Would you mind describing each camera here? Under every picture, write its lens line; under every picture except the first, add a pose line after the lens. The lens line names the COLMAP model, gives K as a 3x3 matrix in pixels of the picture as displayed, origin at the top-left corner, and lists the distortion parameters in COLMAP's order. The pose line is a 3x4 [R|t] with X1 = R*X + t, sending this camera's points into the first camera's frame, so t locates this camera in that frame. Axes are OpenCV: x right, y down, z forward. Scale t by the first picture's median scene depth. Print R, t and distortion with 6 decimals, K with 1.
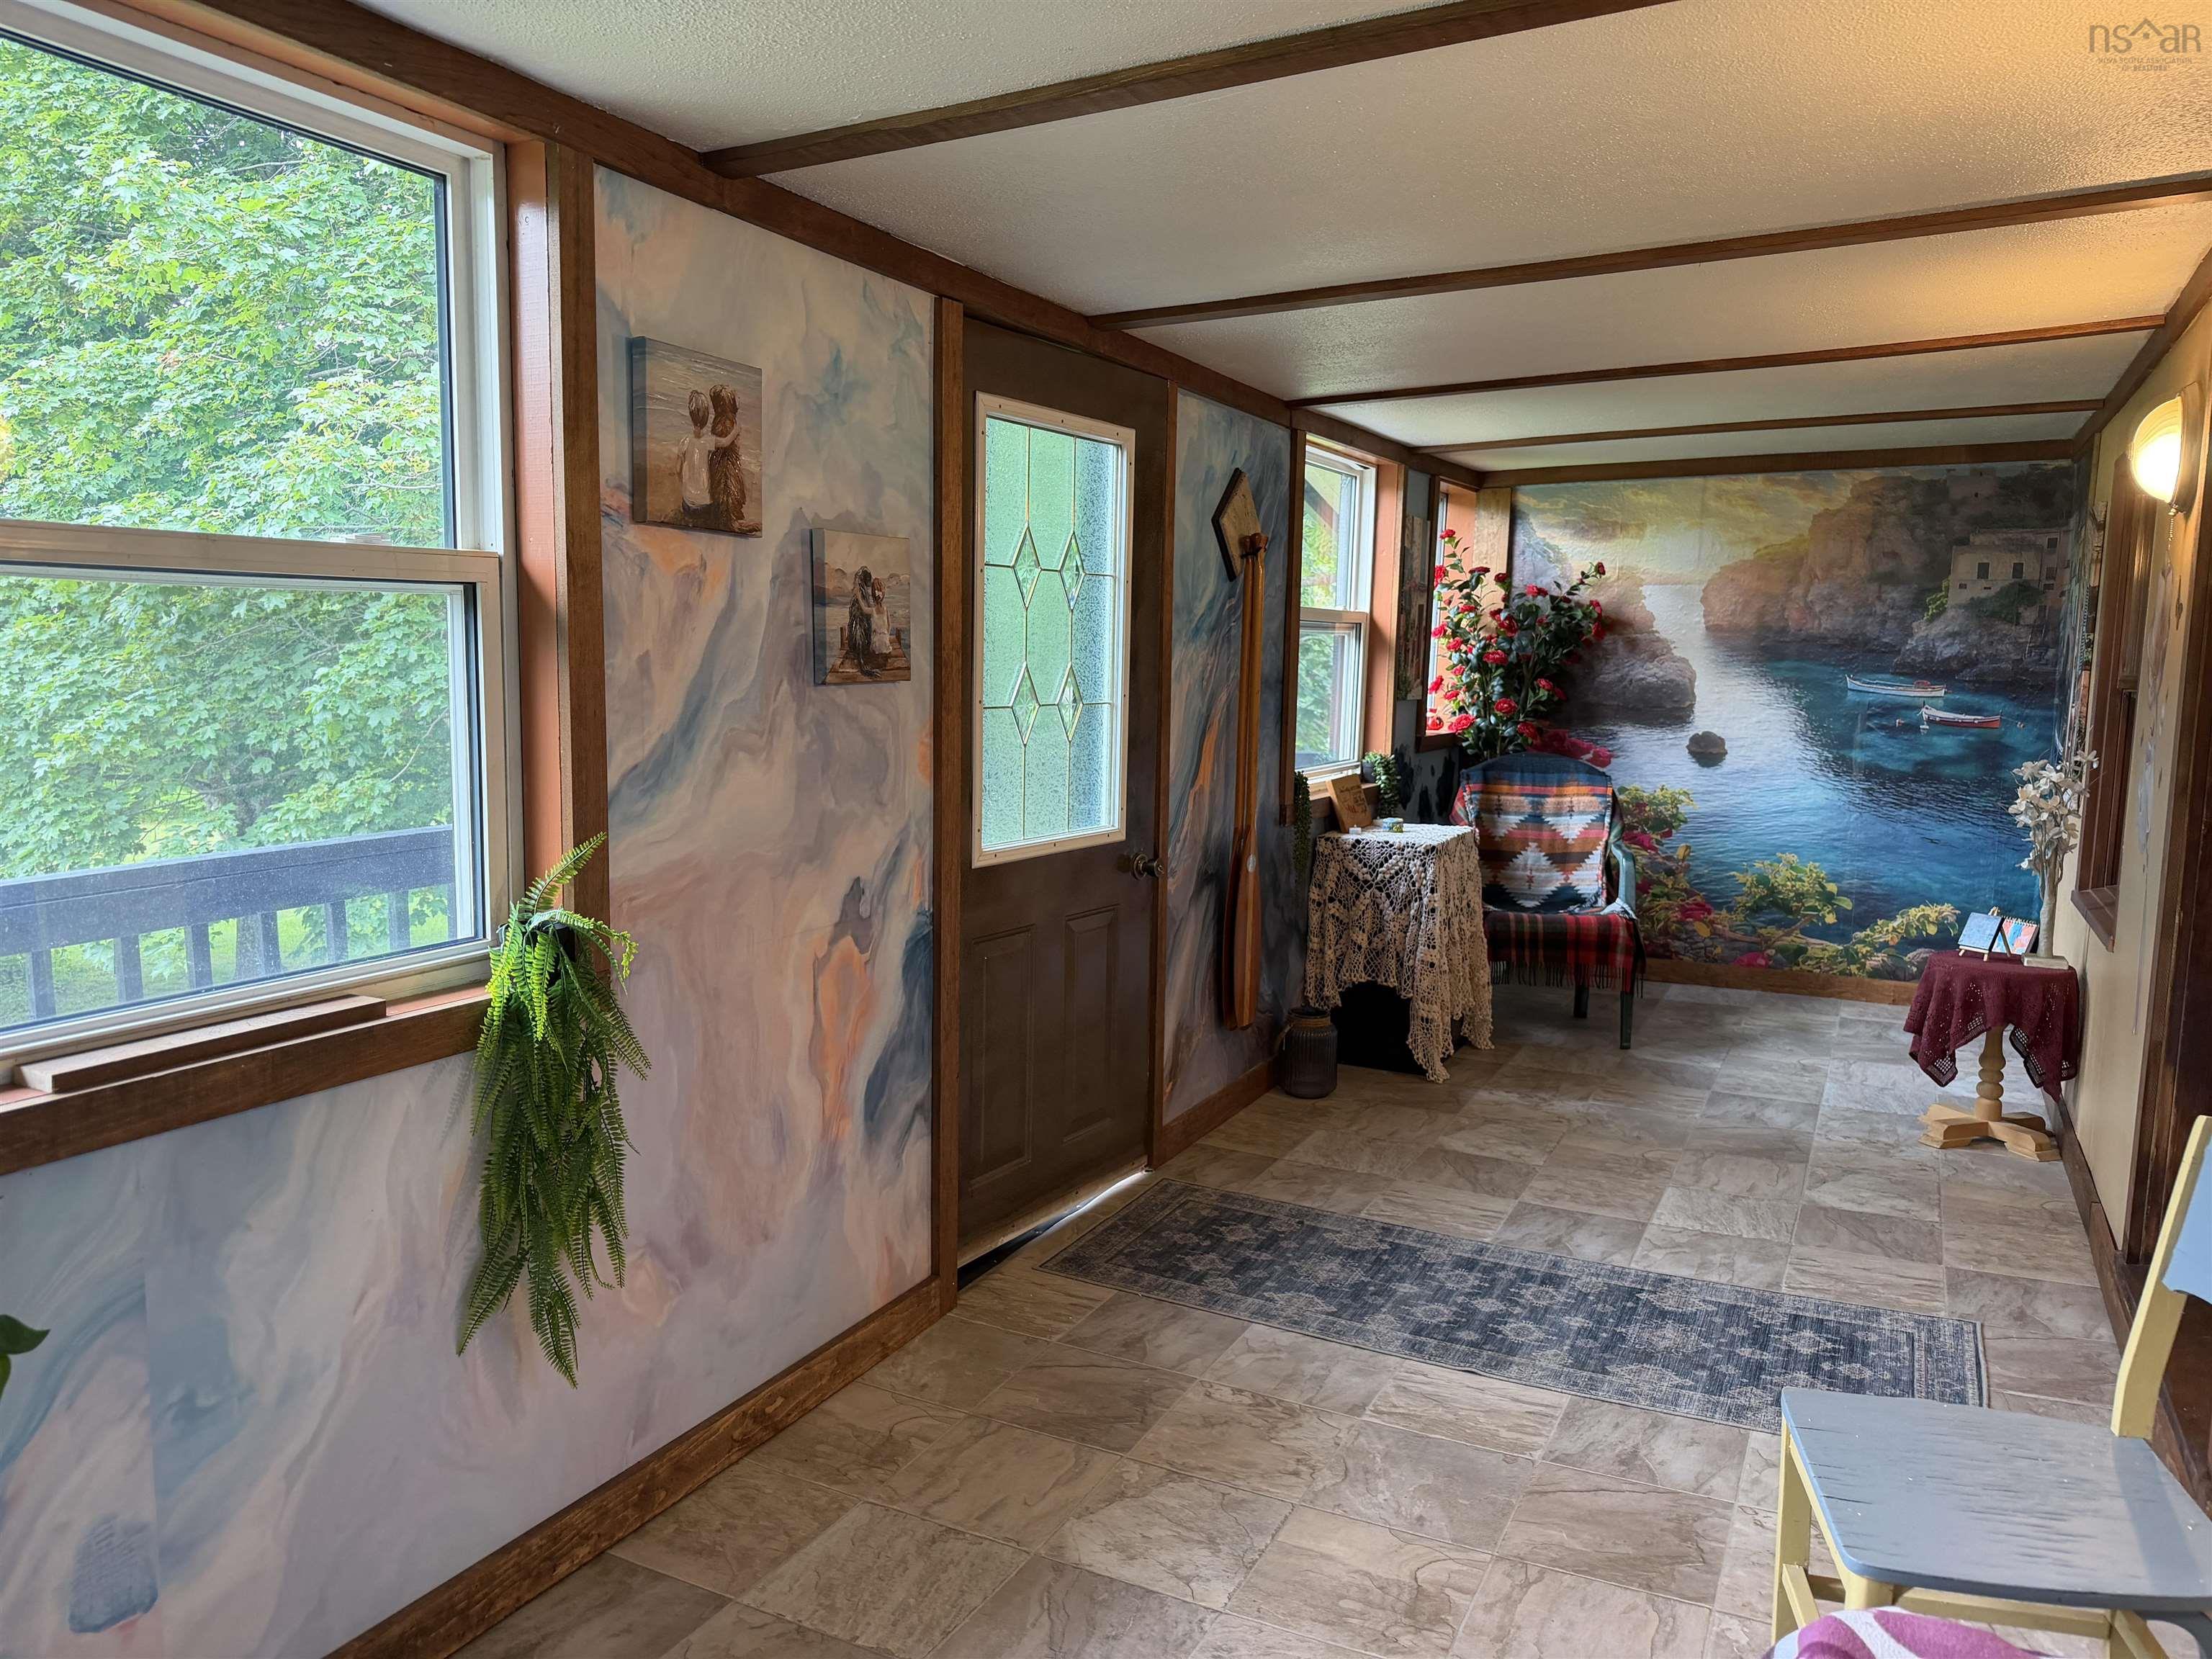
lens RADIAL K [[1523.4, 0, 1106.0], [0, 1523.4, 829.5], [0, 0, 1]] dist [-0.123345, 0.069830]
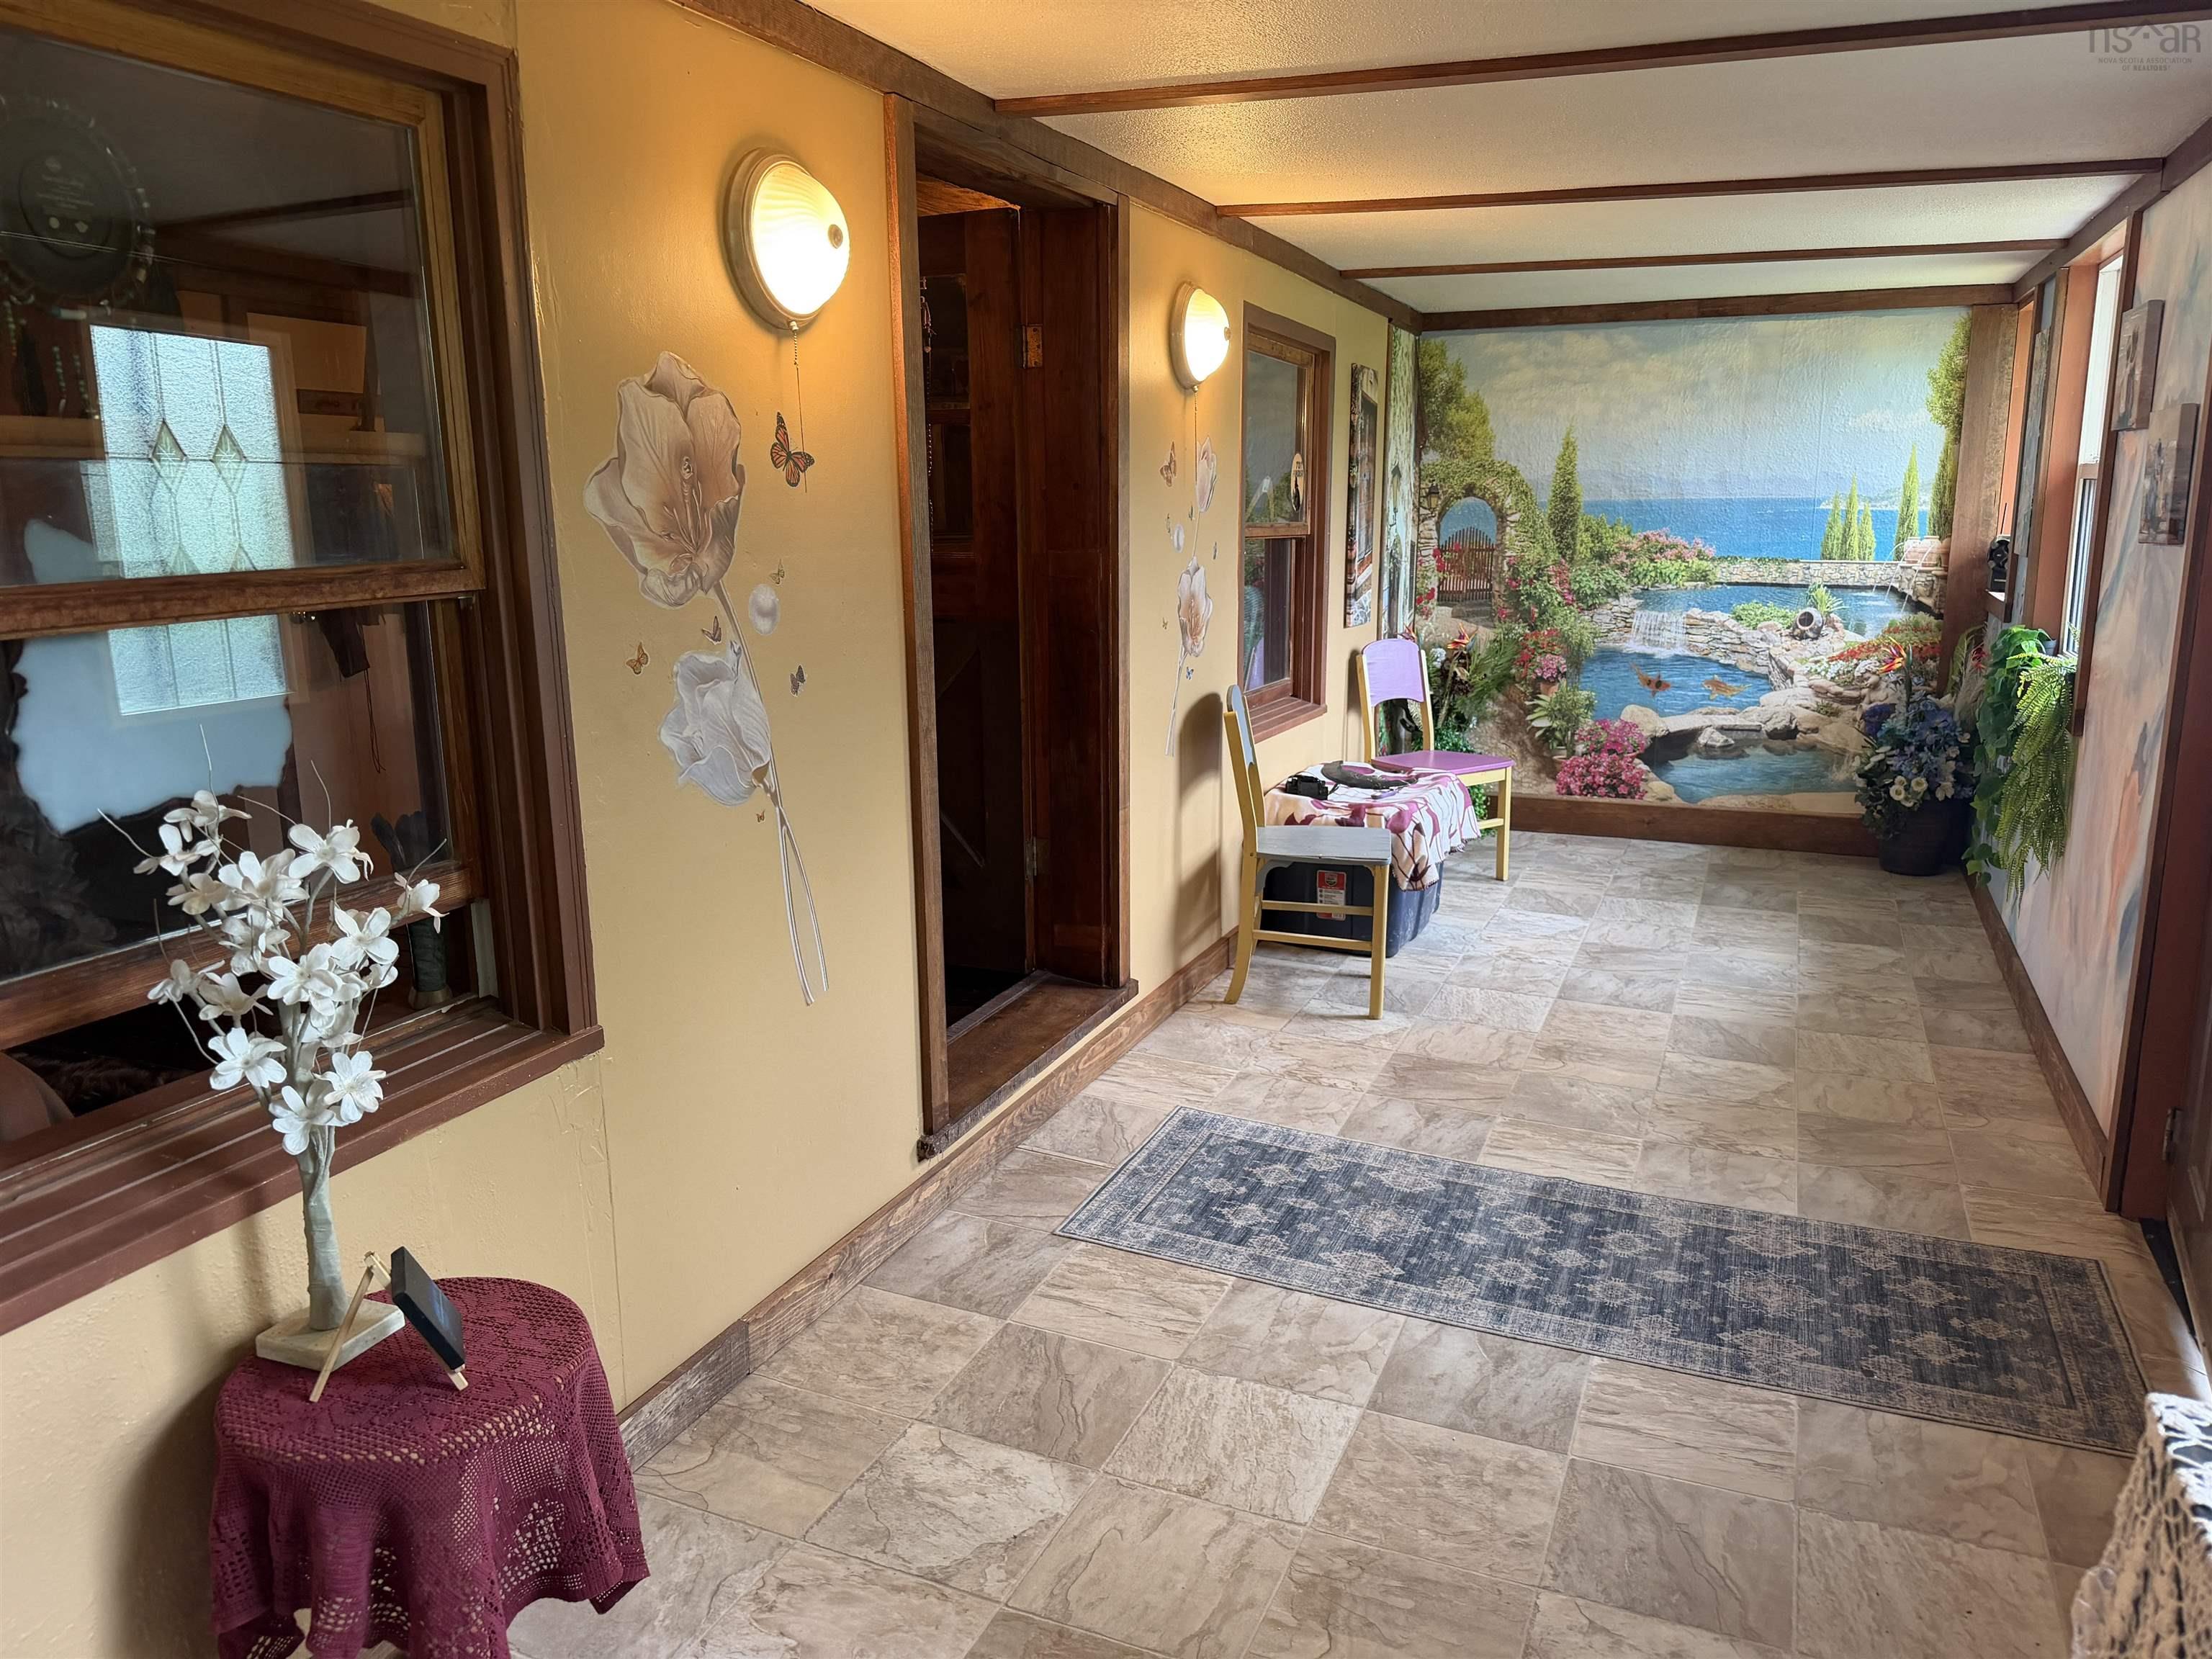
lens RADIAL K [[1523.4, 0, 1106.0], [0, 1523.4, 829.5], [0, 0, 1]] dist [-0.123345, 0.069830]
pose [[-0.997026, 0.041224, -0.065106, 0.586767], [0.016629, 0.940069, 0.340579, -0.235975], [0.075244, 0.338483, -0.937959, 1.750769]]
